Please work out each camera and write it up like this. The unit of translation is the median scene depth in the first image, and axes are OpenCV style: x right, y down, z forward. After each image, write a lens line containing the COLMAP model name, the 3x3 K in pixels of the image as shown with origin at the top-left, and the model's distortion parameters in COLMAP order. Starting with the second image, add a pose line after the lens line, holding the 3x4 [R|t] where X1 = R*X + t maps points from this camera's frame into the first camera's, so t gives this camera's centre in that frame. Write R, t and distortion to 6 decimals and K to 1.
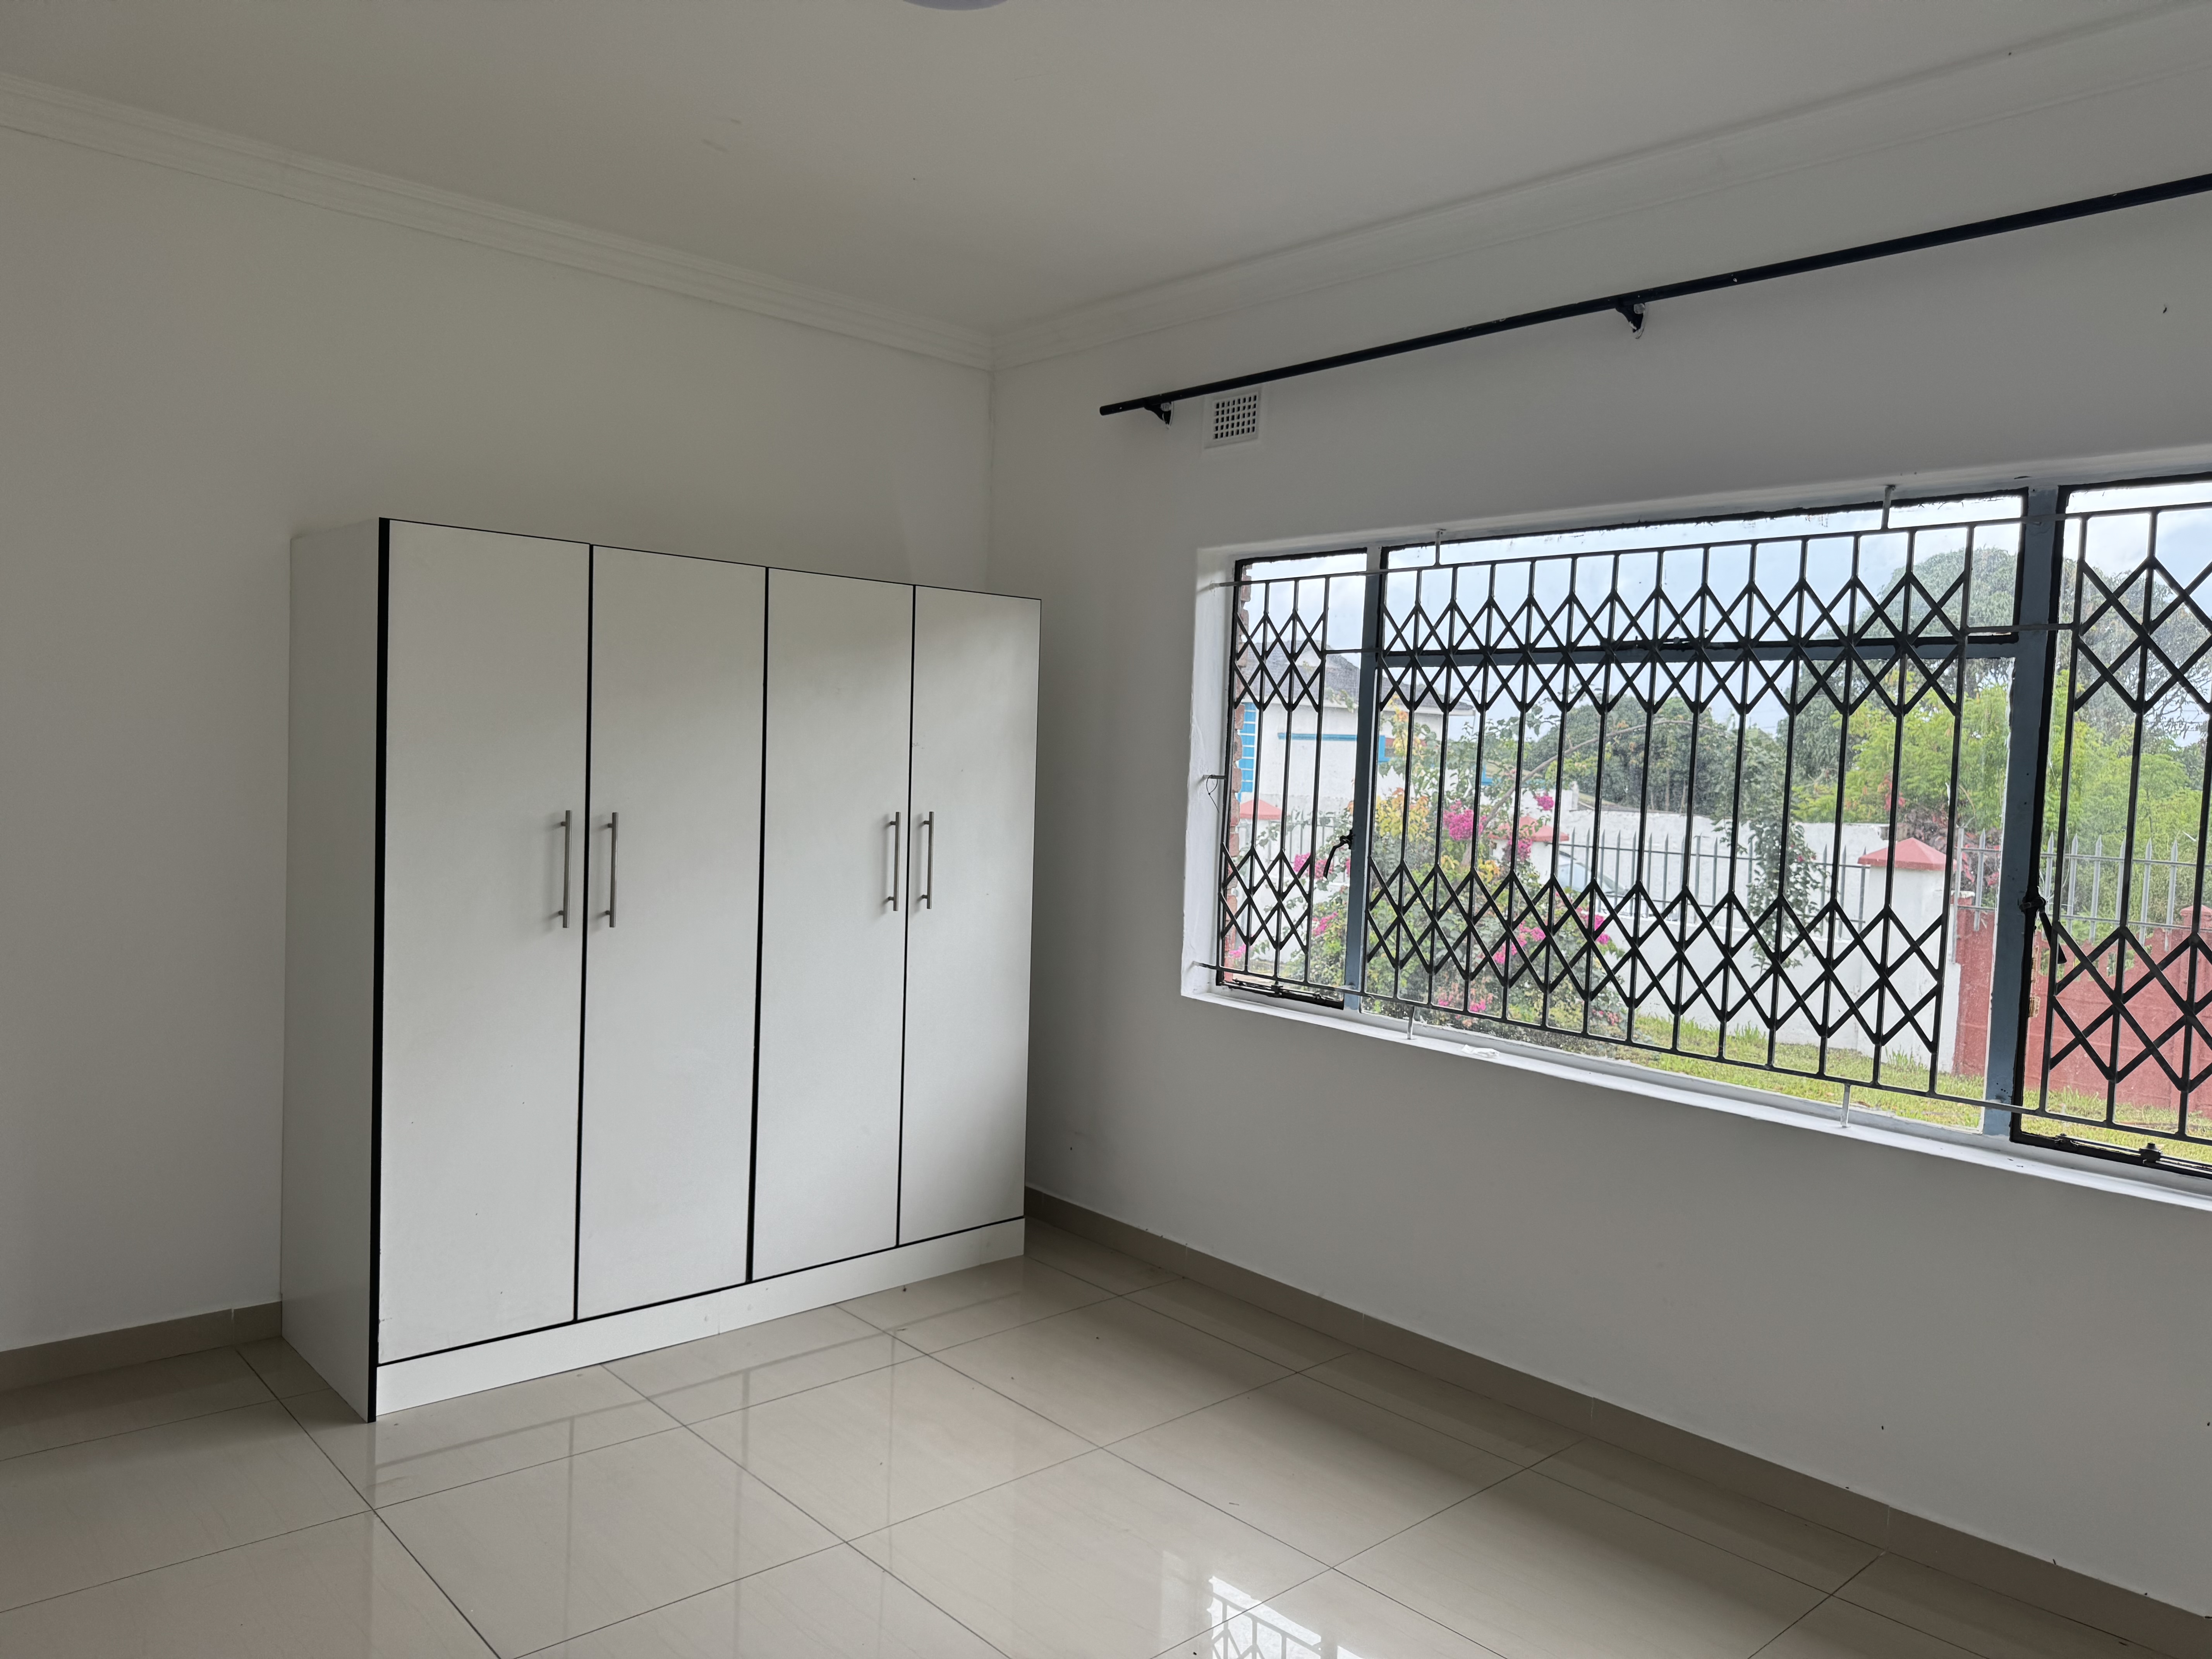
lens RADIAL K [[1569.4, 0, 1096.9], [0, 1569.4, 840.0], [0, 0, 1]] dist [0.088630, -0.082177]
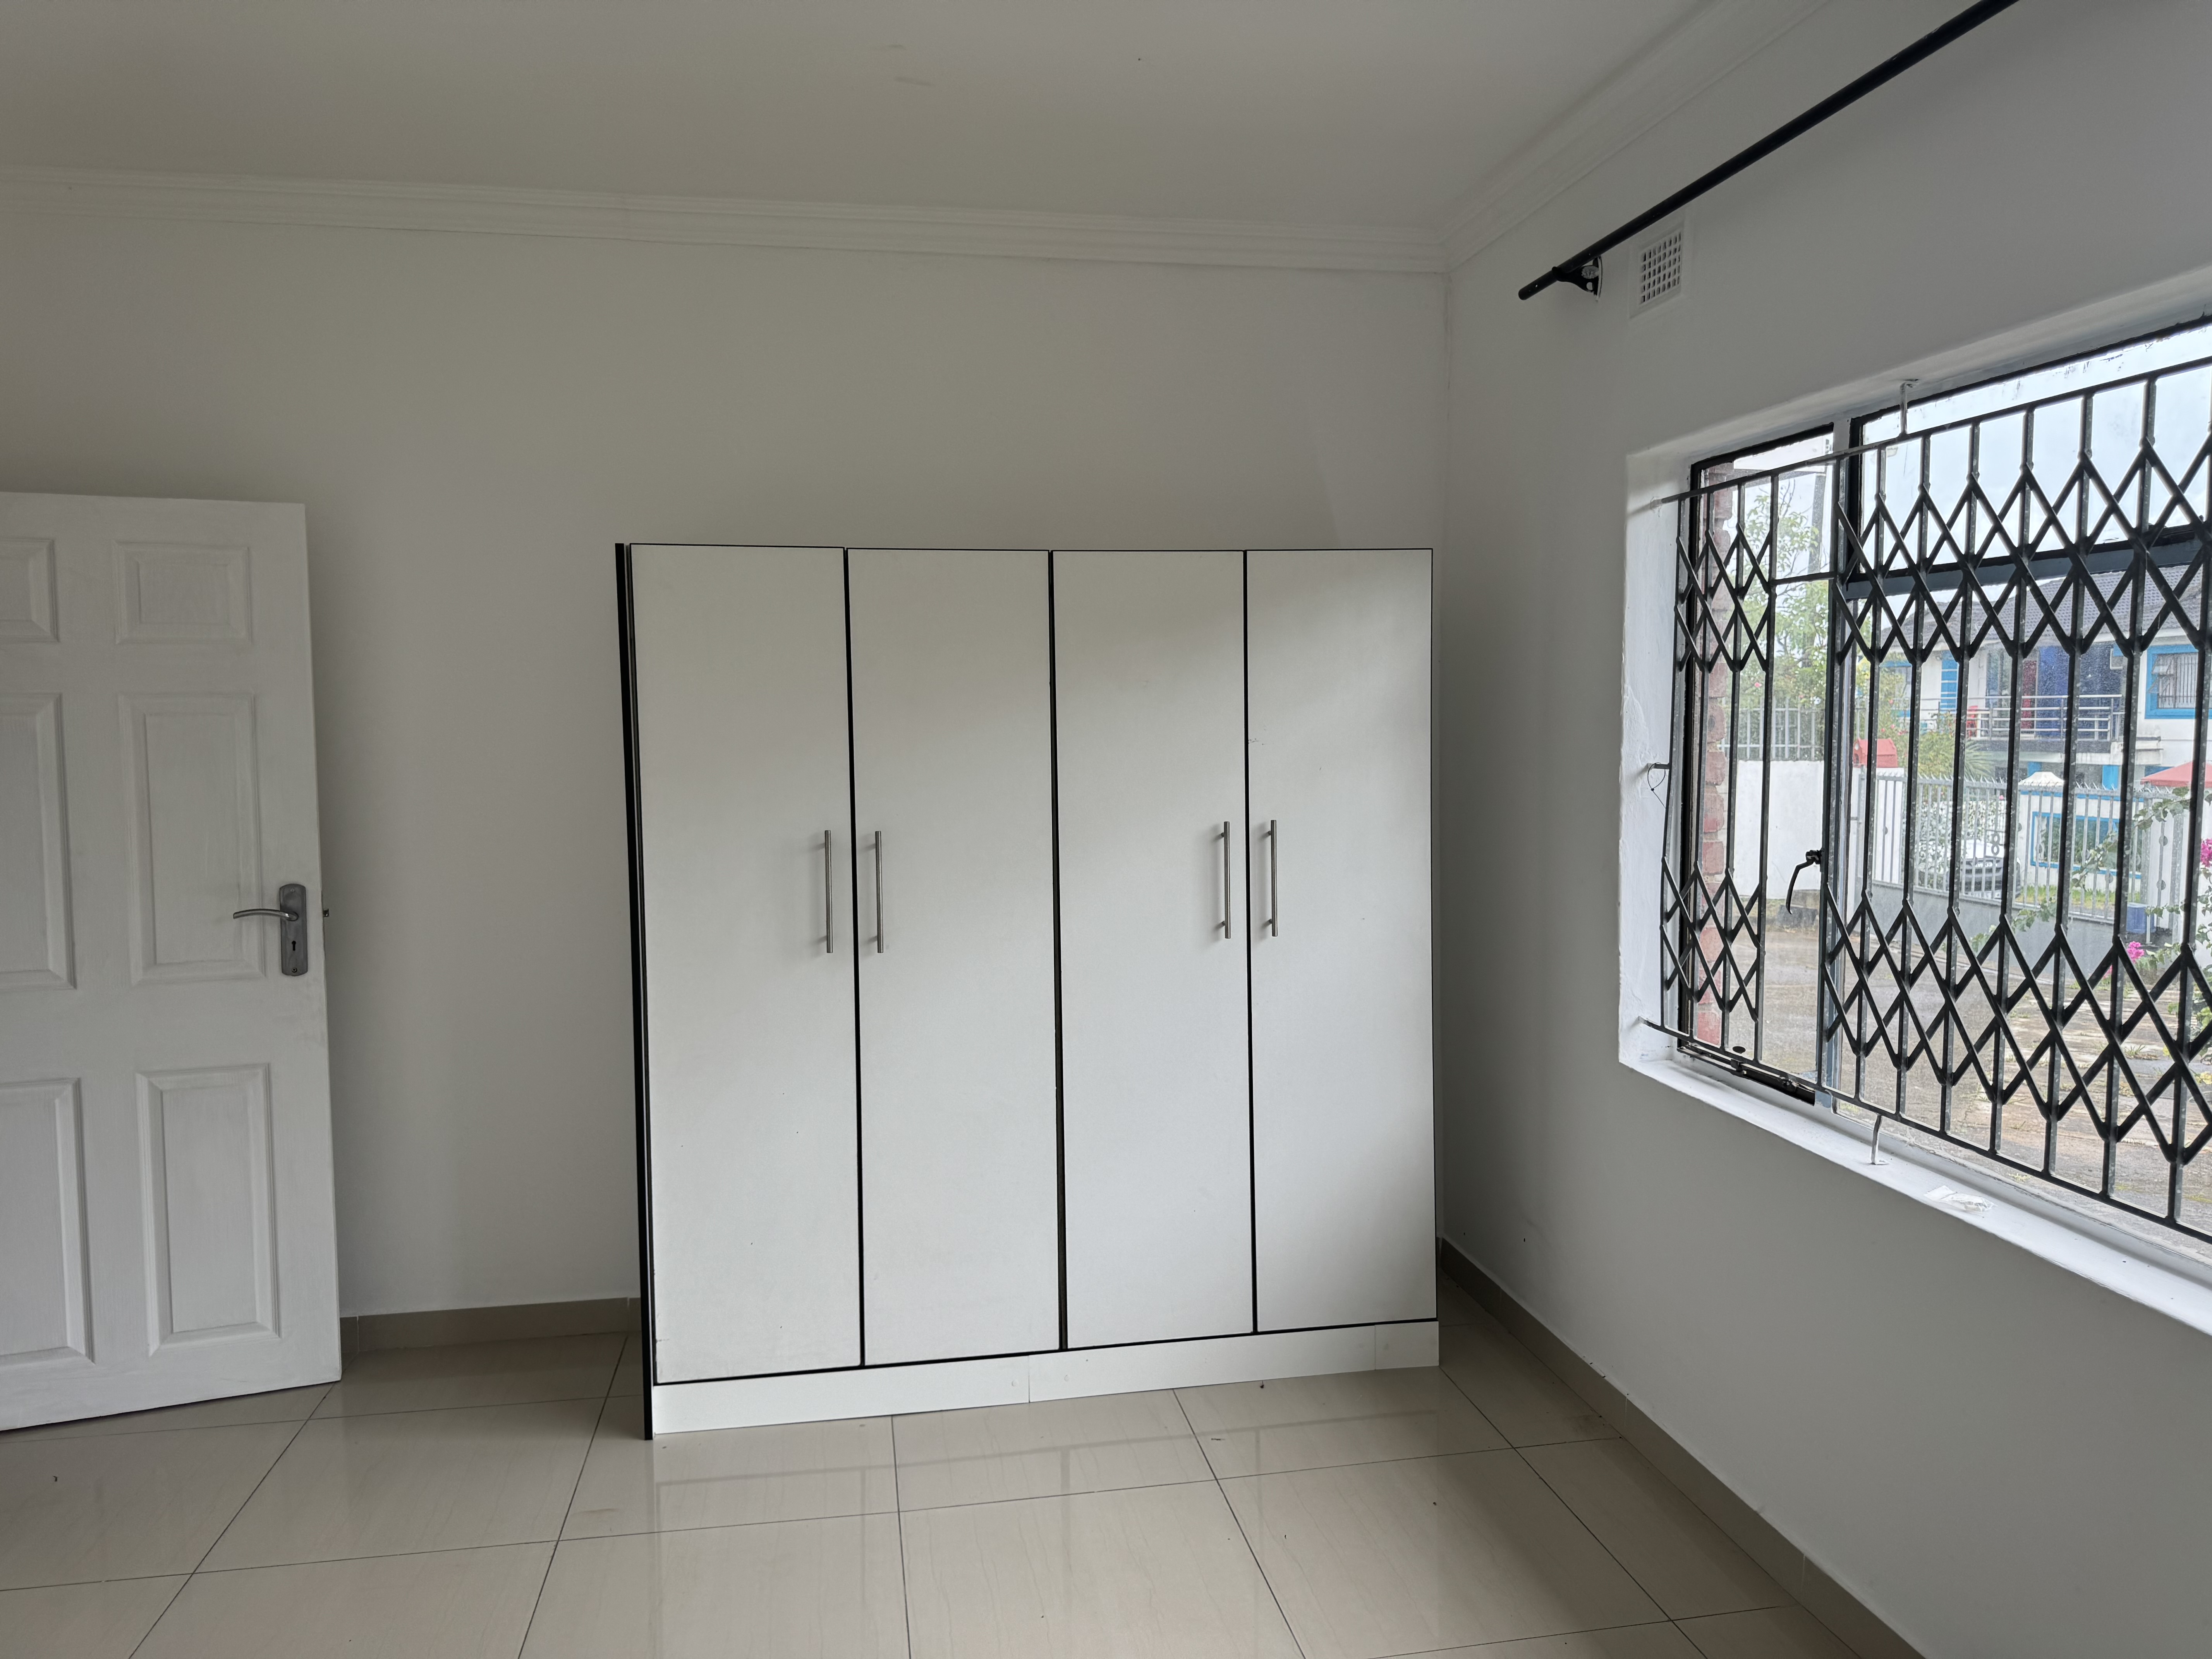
lens RADIAL K [[1569.4, 0, 1107.7], [0, 1569.4, 831.6], [0, 0, 1]] dist [0.088630, -0.082177]
pose [[0.841947, -0.004357, -0.539542, 0.285807], [0.013339, 0.999830, 0.012742, -0.025219], [0.539395, -0.017925, 0.841862, 0.266005]]
